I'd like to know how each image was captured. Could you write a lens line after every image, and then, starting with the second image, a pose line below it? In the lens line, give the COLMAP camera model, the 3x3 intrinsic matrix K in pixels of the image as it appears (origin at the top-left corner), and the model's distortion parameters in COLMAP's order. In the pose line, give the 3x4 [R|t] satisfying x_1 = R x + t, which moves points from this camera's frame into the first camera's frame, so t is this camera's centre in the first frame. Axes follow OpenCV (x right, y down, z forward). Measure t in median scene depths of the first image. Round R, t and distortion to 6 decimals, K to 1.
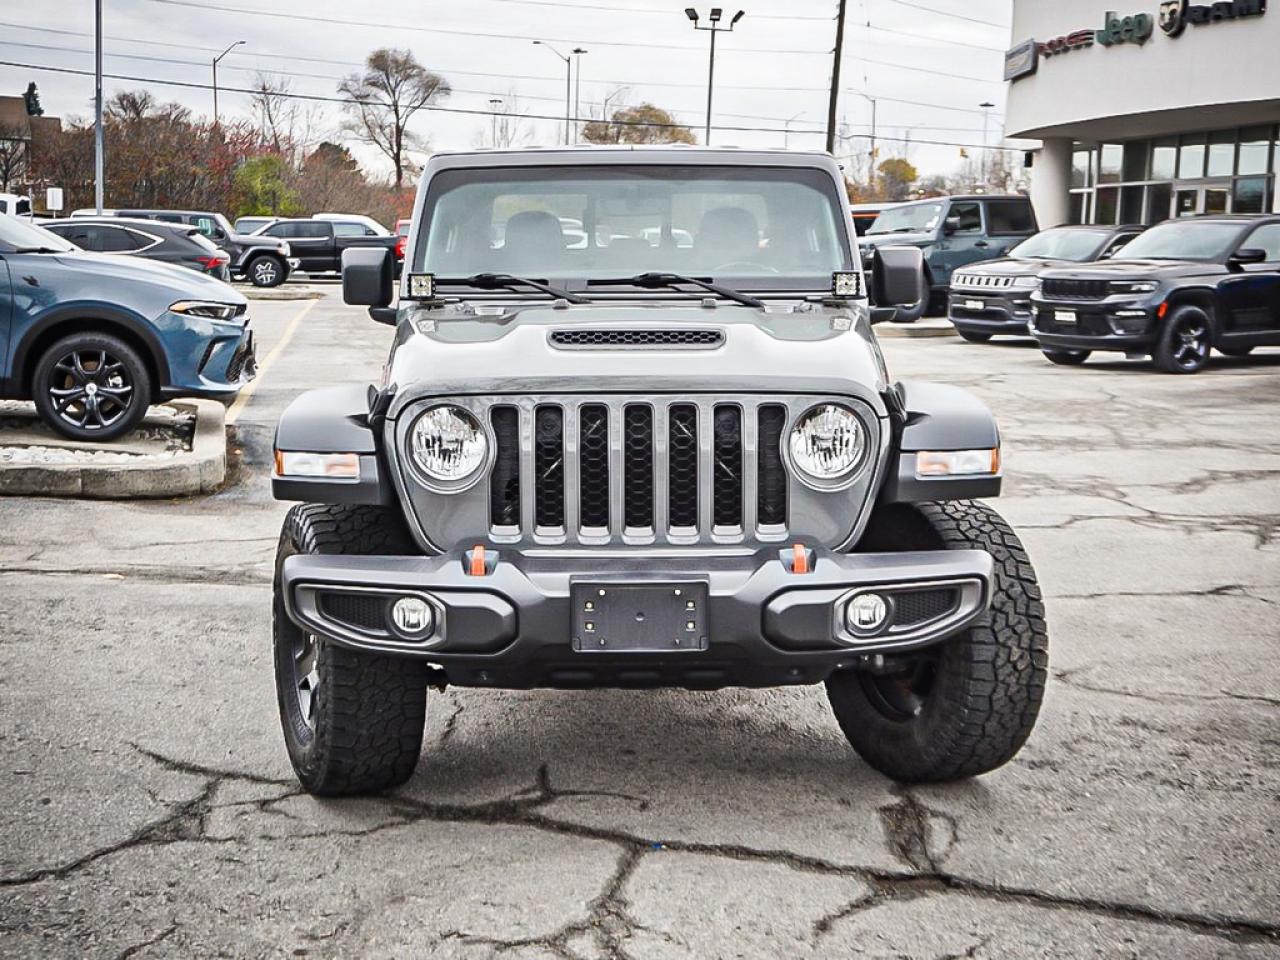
lens RADIAL K [[1739.6, 0, 627.8], [0, 1739.6, 477.2], [0, 0, 1]] dist [-0.016268, 0.027667]
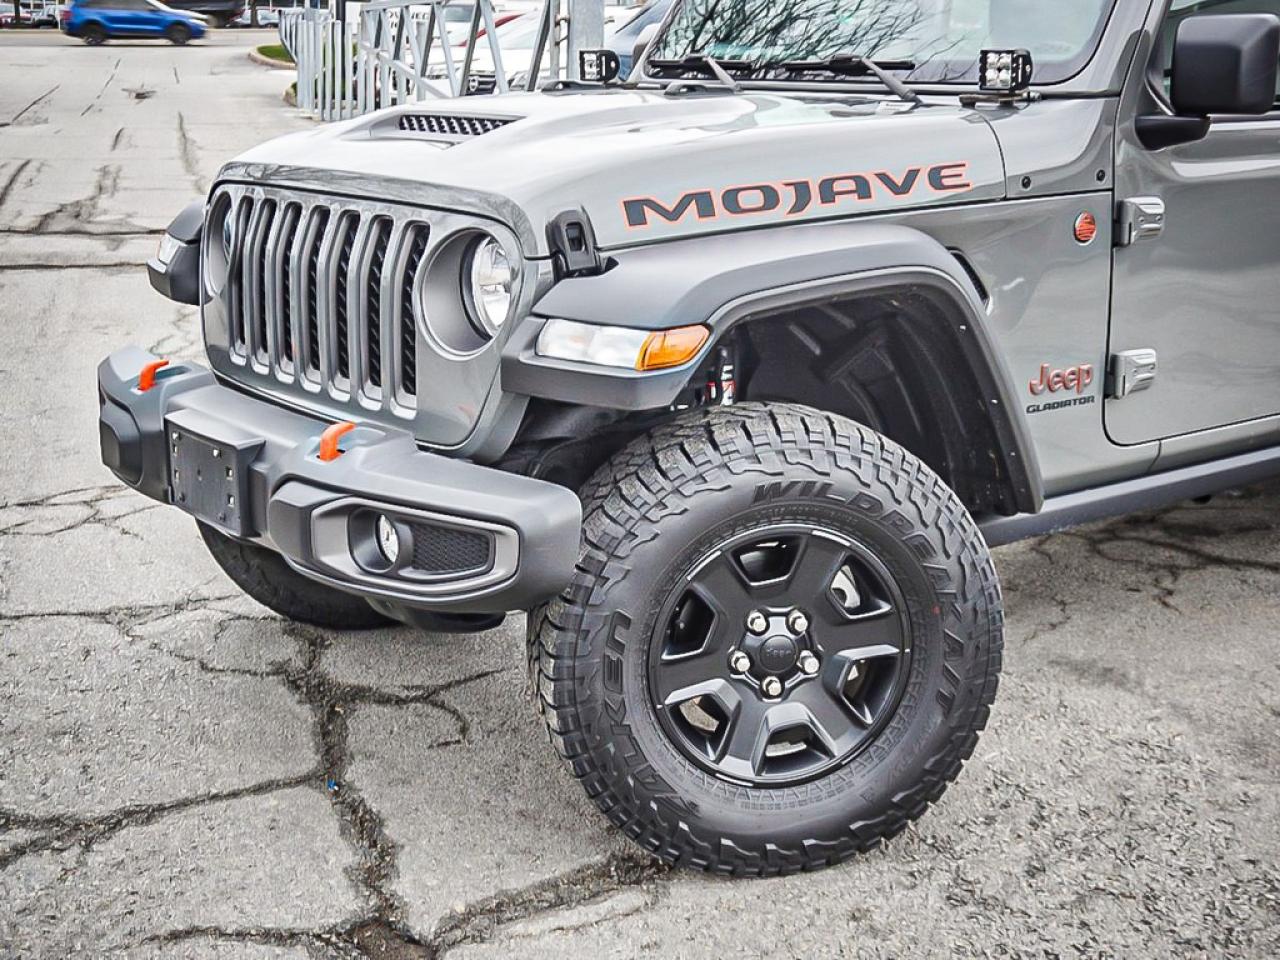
lens RADIAL K [[1739.6, 0, 627.8], [0, 1739.6, 477.2], [0, 0, 1]] dist [-0.016268, 0.027667]
pose [[0.609758, 0.187319, -0.770134, 0.487047], [-0.119016, 0.982293, 0.144690, -0.036998], [0.783601, 0.003432, 0.621255, 0.453270]]
